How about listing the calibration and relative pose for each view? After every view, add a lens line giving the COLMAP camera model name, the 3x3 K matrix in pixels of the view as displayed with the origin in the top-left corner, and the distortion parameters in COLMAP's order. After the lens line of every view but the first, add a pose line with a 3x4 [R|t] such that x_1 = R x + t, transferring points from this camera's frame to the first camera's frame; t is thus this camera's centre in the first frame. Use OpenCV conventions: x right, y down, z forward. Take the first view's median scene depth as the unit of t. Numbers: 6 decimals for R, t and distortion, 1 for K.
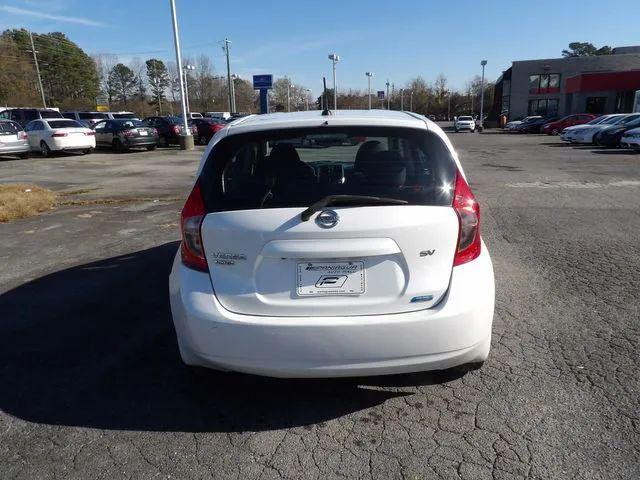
lens RADIAL K [[454.1, 0, 325.2], [0, 454.1, 228.5], [0, 0, 1]] dist [-0.032721, 0.037299]
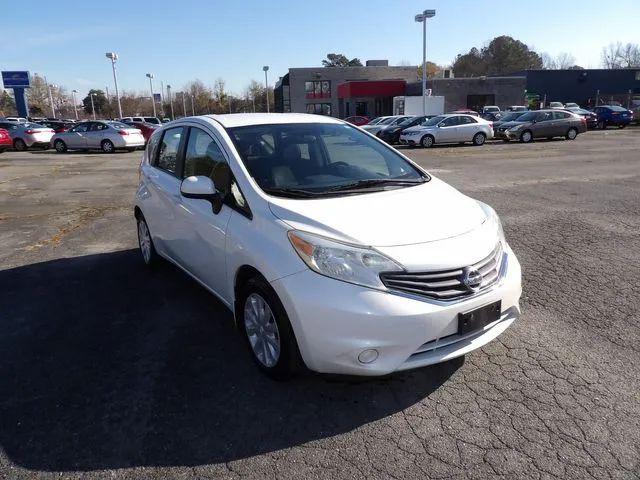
lens RADIAL K [[454.1, 0, 322.8], [0, 454.1, 226.7], [0, 0, 1]] dist [-0.032721, 0.037299]
pose [[0.894968, -0.105465, 0.433484, -0.061229], [0.110138, 0.993812, 0.014402, 0.000617], [-0.432321, 0.034854, 0.901046, 0.003017]]
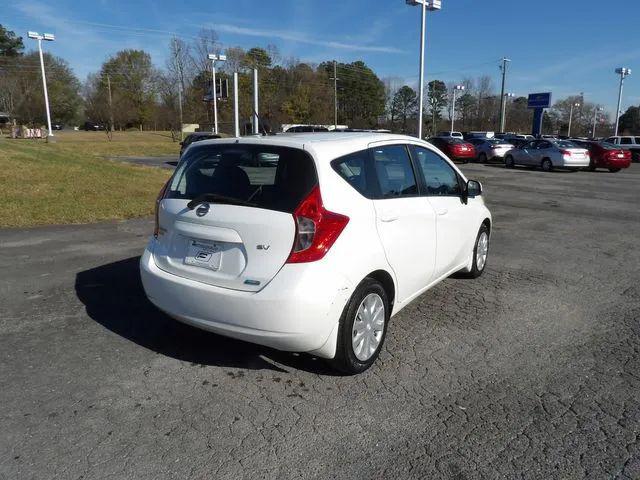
lens RADIAL K [[454.1, 0, 324.4], [0, 454.1, 228.4], [0, 0, 1]] dist [-0.032721, 0.037299]
pose [[0.834634, 0.130678, -0.535079, 0.085978], [-0.151970, 0.988376, 0.004334, -0.002314], [0.529425, 0.077698, 0.844791, 0.003160]]
